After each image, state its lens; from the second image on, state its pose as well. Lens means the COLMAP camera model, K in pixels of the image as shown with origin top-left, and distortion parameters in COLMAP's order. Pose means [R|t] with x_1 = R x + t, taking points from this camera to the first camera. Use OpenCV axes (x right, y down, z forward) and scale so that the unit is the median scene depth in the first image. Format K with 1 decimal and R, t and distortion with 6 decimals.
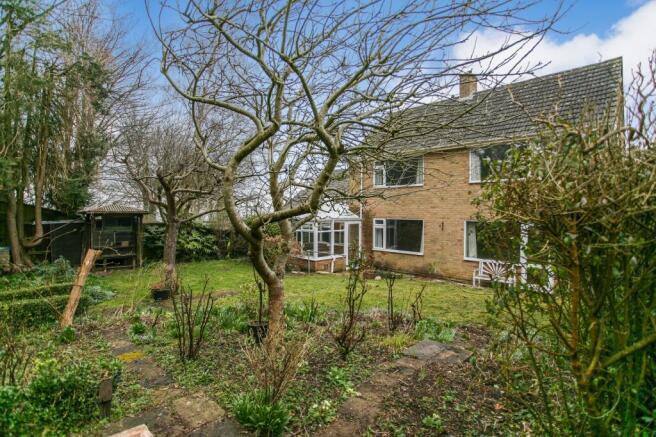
lens RADIAL K [[330.6, 0, 328.7], [0, 330.6, 218.2], [0, 0, 1]] dist [-0.067044, 0.031353]
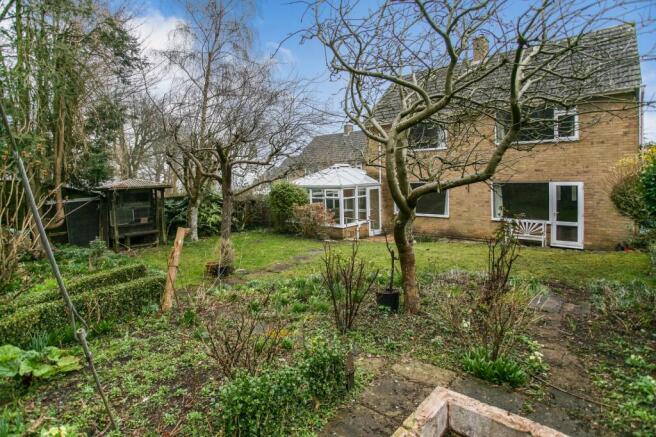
lens RADIAL K [[339.8, 0, 328.0], [0, 339.8, 186.3], [0, 0, 1]] dist [-0.040060, -0.000243]
pose [[0.996668, -0.040287, 0.070924, -0.158698], [0.039767, 0.999171, 0.008726, -0.006686], [-0.071217, -0.005877, 0.997444, -0.011160]]
